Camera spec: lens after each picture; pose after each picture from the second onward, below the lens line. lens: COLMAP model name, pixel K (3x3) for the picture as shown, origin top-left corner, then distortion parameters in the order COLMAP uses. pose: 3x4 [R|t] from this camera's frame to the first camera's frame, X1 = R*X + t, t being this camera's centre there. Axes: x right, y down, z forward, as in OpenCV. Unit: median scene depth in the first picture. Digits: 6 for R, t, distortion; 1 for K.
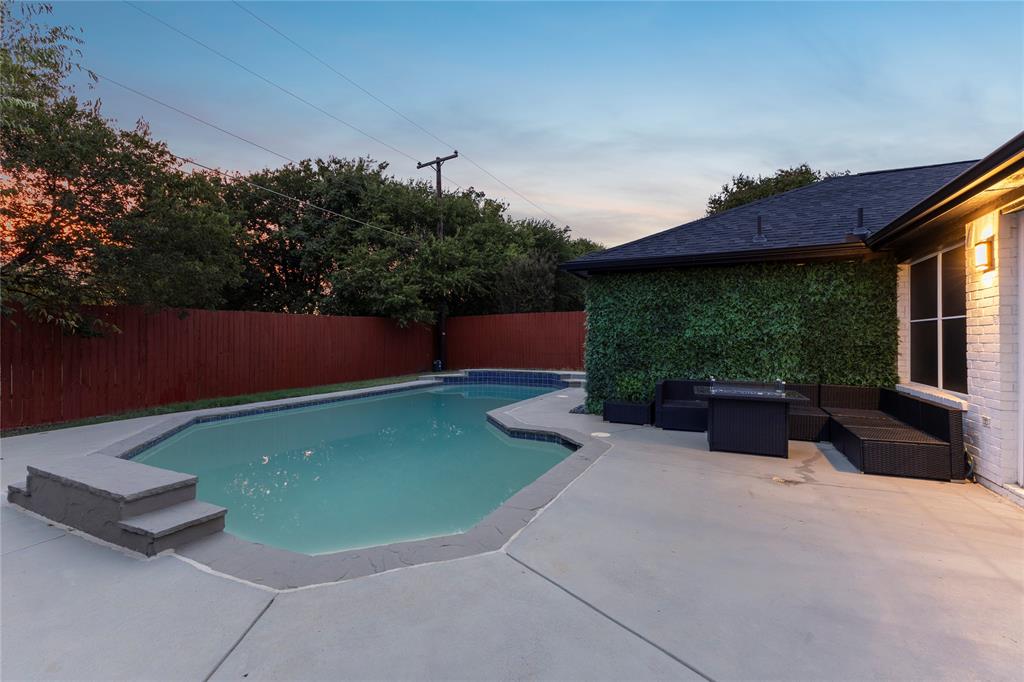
lens RADIAL K [[444.1, 0, 512.7], [0, 444.1, 338.6], [0, 0, 1]] dist [0.007375, -0.000711]
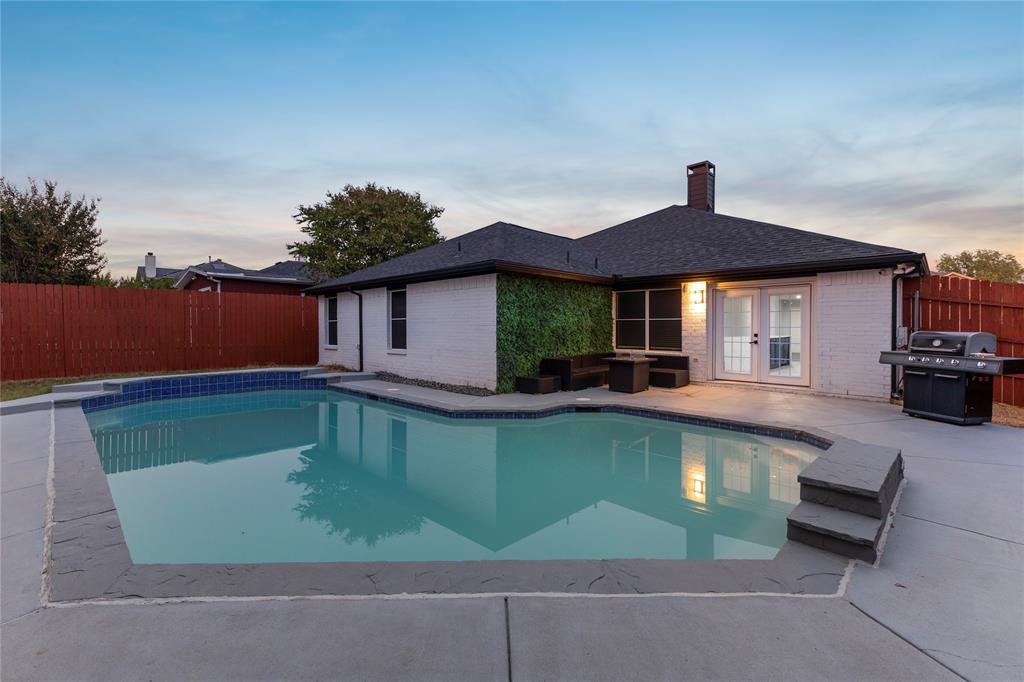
lens RADIAL K [[444.1, 0, 512.7], [0, 444.1, 338.6], [0, 0, 1]] dist [0.007375, -0.000711]
pose [[0.320262, -0.024947, 0.947000, -0.580209], [-0.001875, 0.999635, 0.026968, -0.003103], [-0.947327, -0.010412, 0.320098, 0.386902]]
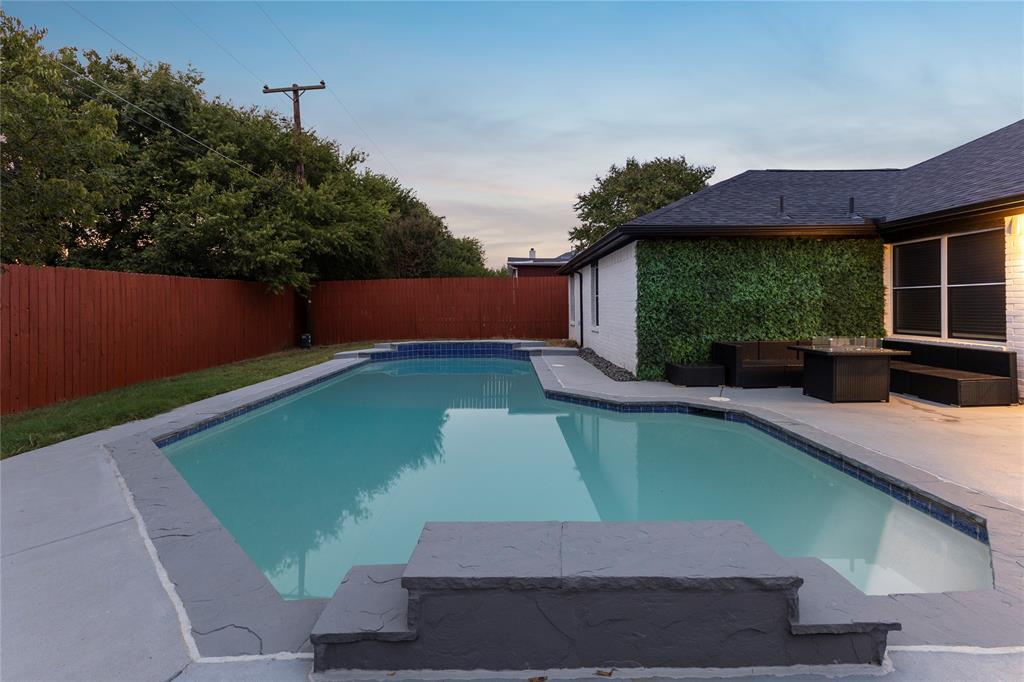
lens RADIAL K [[448.8, 0, 512.3], [0, 448.8, 310.3], [0, 0, 1]] dist [0.022352, -0.010328]
pose [[0.895972, -0.014918, 0.443861, -0.338506], [0.010868, 0.999873, 0.011666, -0.000862], [-0.443978, -0.005629, 0.896020, 0.148460]]
